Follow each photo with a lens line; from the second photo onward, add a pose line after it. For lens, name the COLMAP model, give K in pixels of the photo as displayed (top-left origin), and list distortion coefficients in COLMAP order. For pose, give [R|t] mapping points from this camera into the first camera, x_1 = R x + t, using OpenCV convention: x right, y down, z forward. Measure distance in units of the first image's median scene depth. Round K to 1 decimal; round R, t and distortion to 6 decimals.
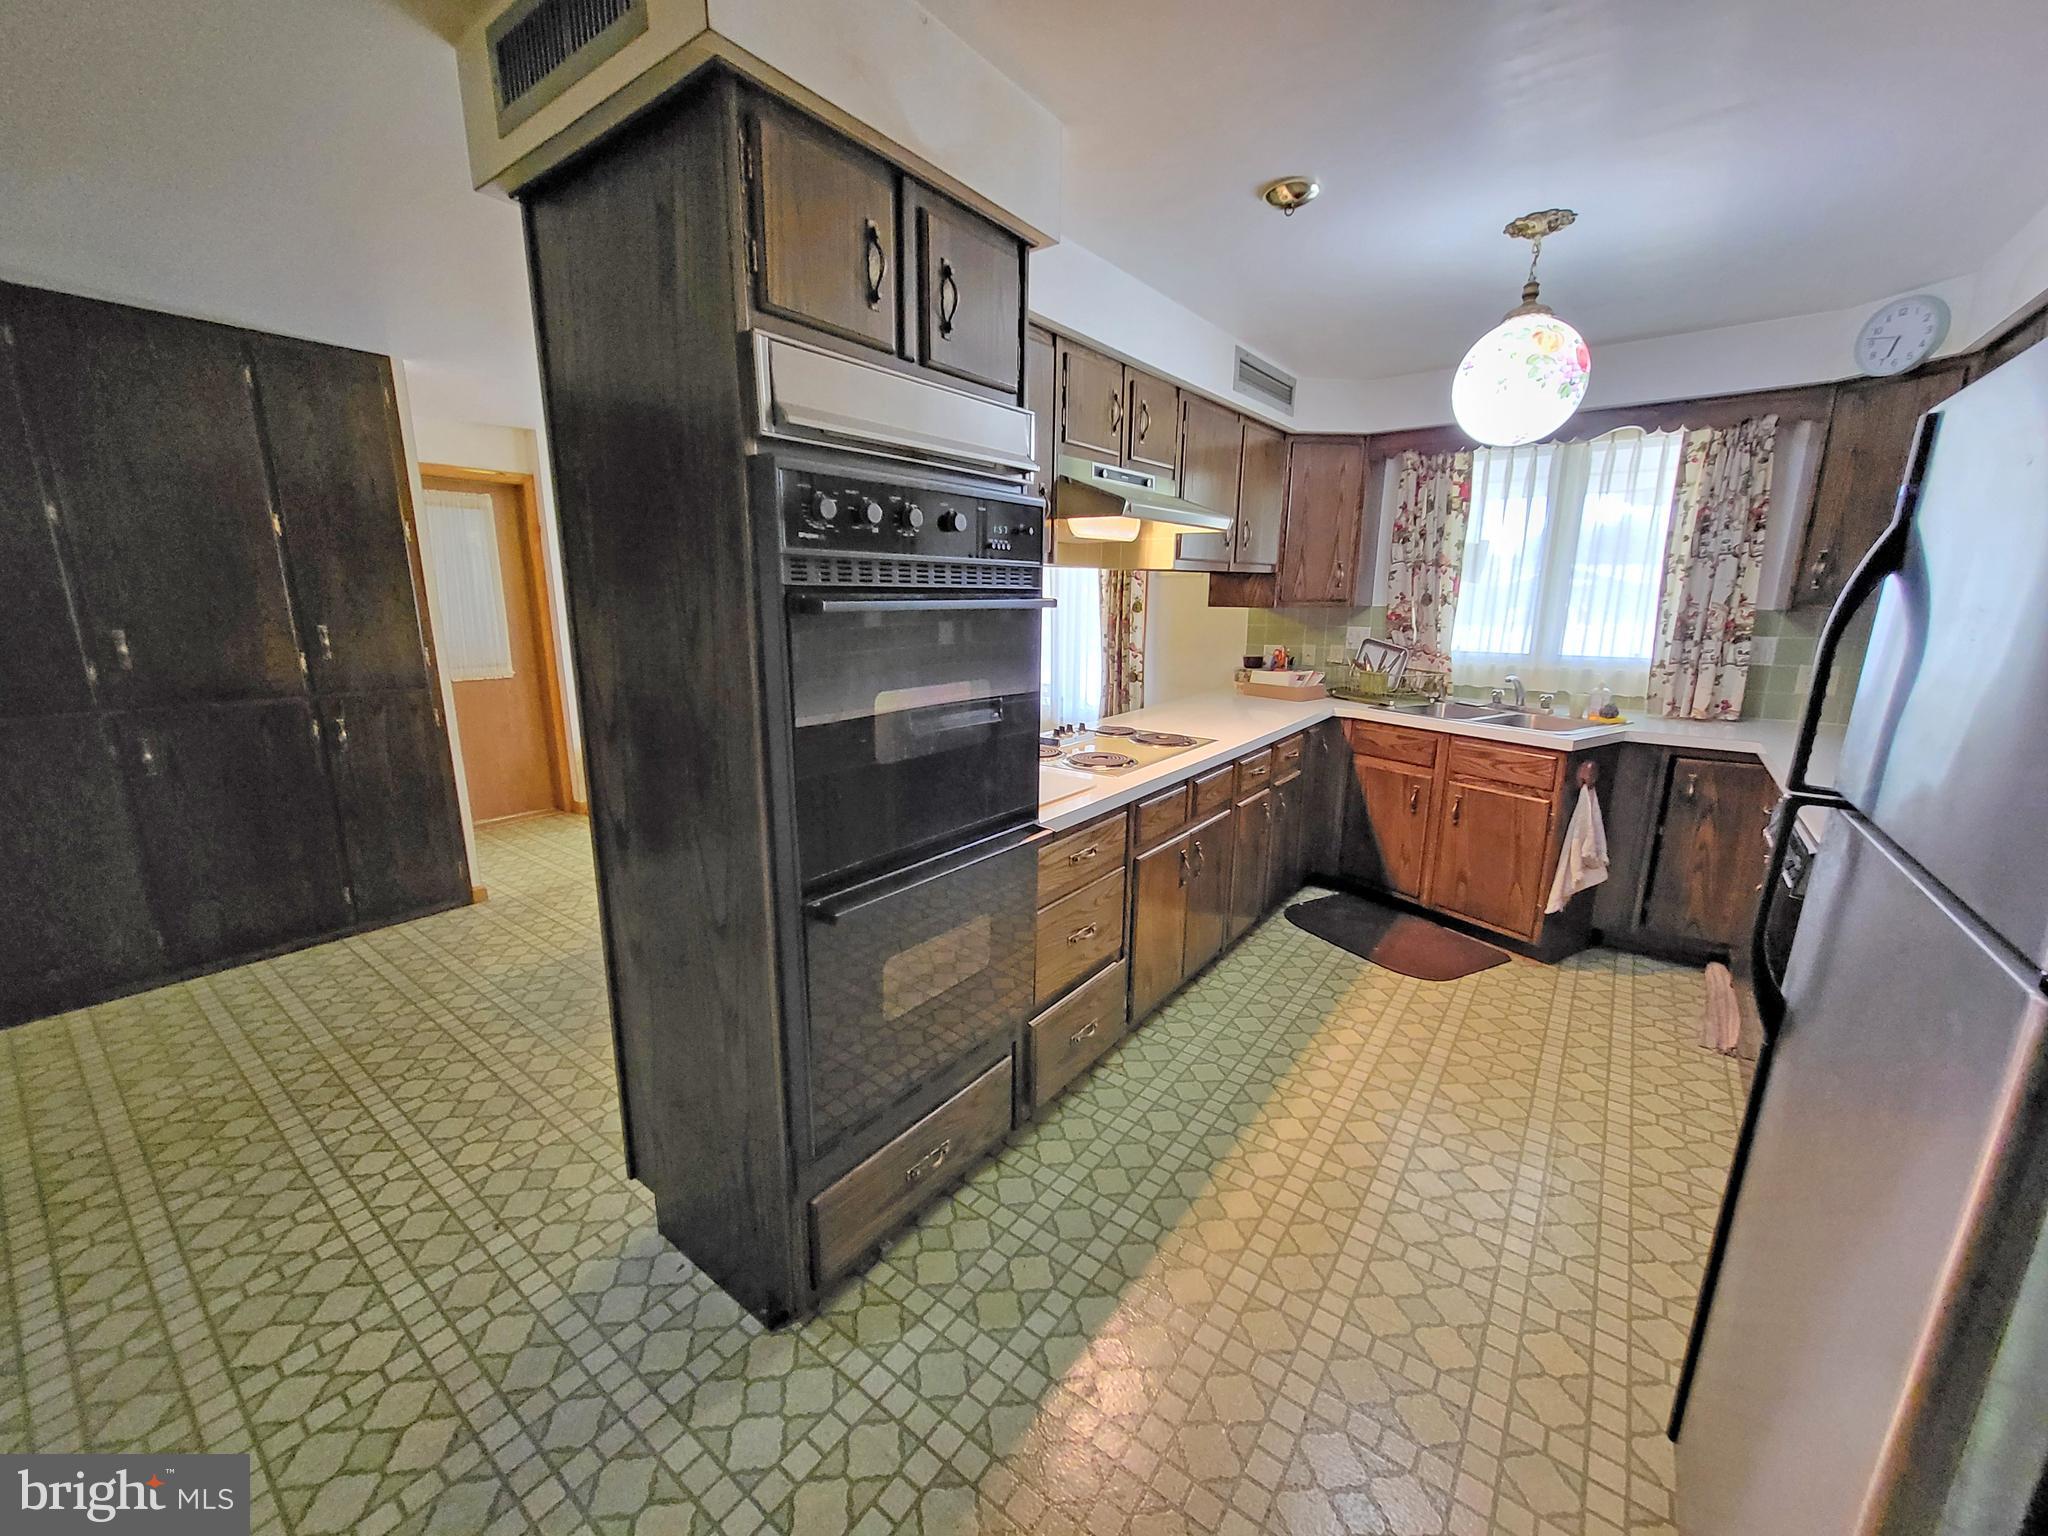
lens RADIAL K [[802.3, 0, 1022.6], [0, 802.3, 772.1], [0, 0, 1]] dist [0.006754, -0.001226]
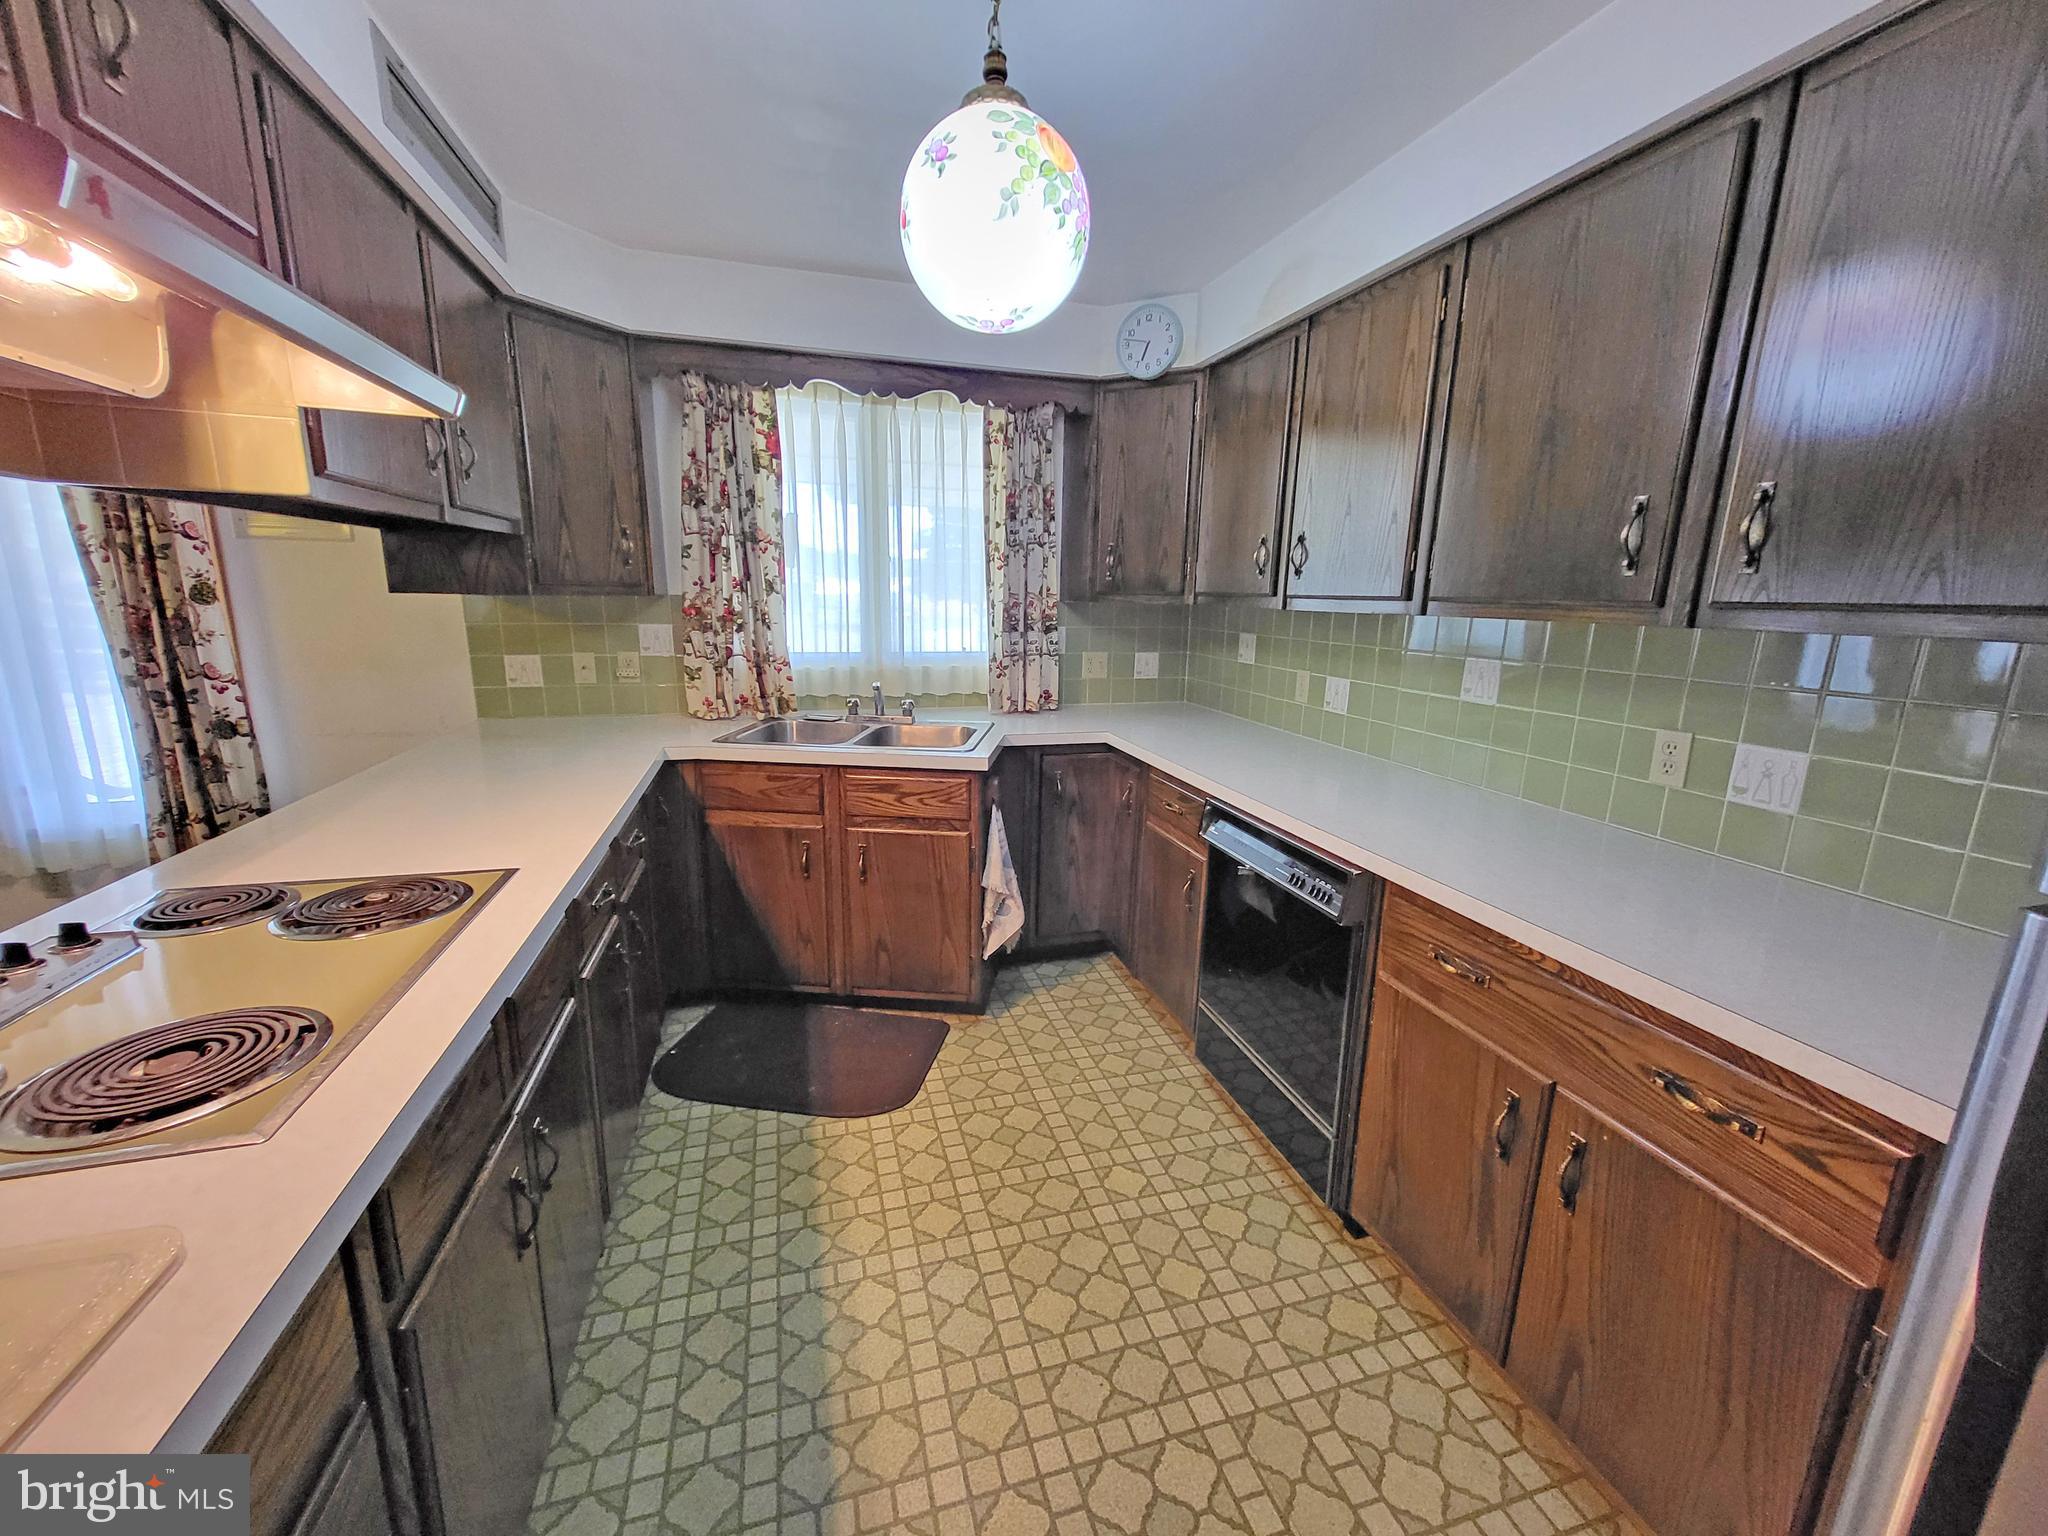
lens RADIAL K [[802.3, 0, 1025.7], [0, 802.3, 771.8], [0, 0, 1]] dist [0.006754, -0.001226]
pose [[0.600055, -0.167375, 0.782253, 0.049162], [0.158398, 0.983365, 0.088902, -0.076160], [-0.784120, 0.070561, 0.616585, 0.378336]]
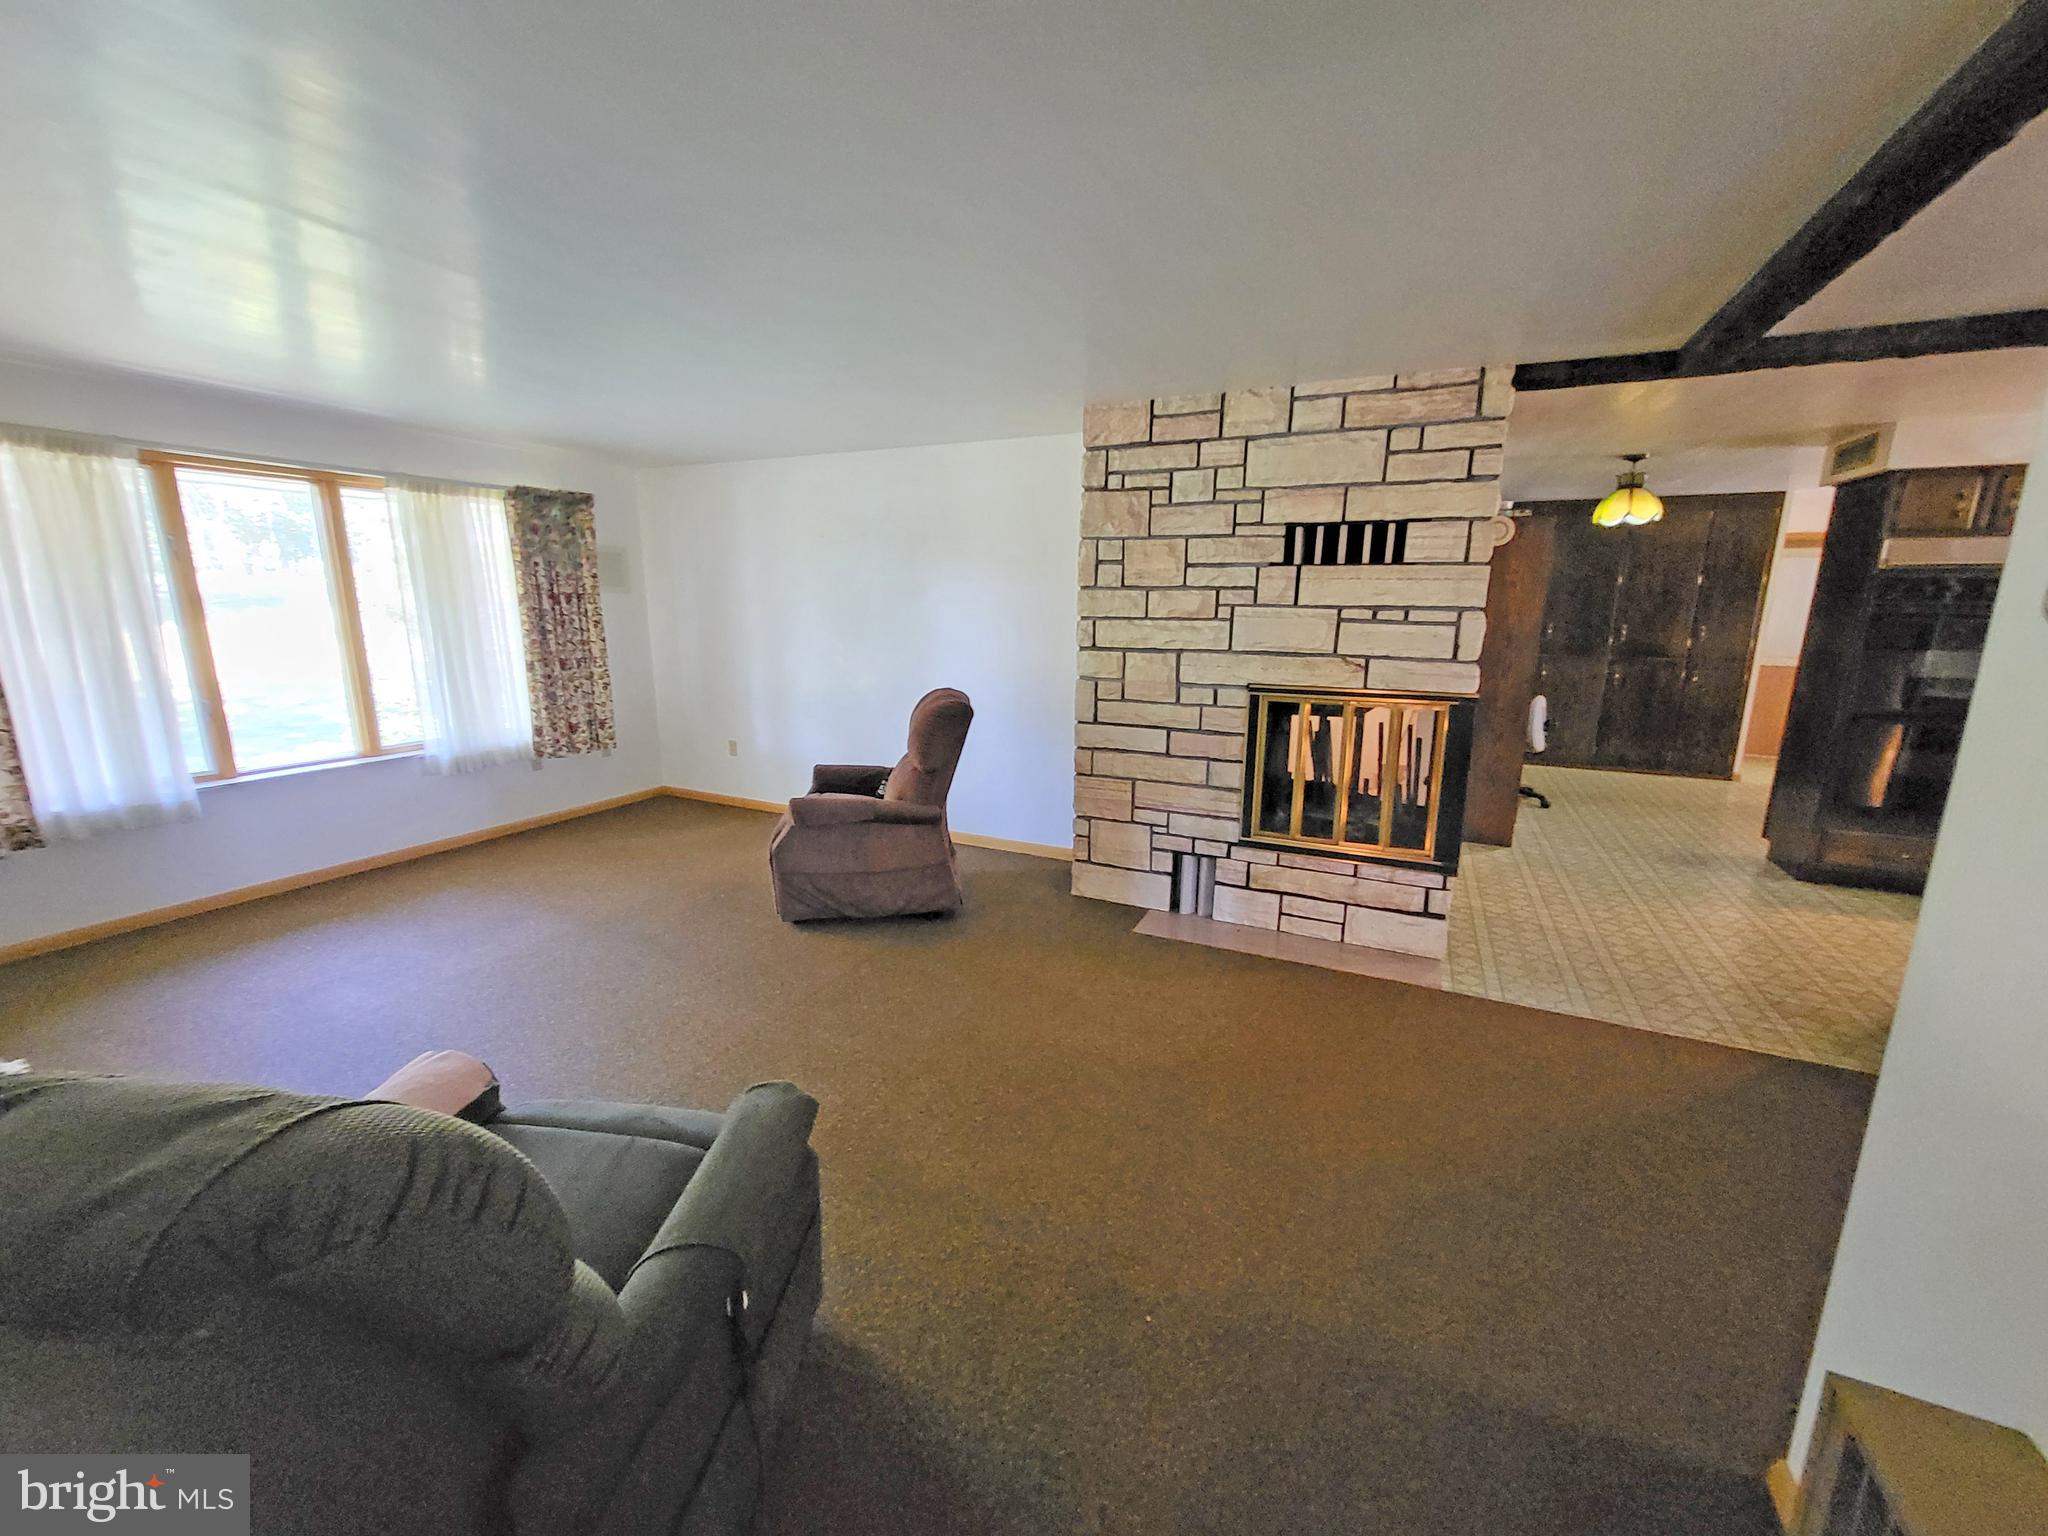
lens RADIAL K [[802.3, 0, 1027.2], [0, 802.3, 768.7], [0, 0, 1]] dist [0.006754, -0.001226]
pose [[0.199091, 0.191170, -0.961154, 0.825386], [-0.216582, 0.965119, 0.147097, 0.236289], [0.955748, 0.178883, 0.233550, -1.051661]]
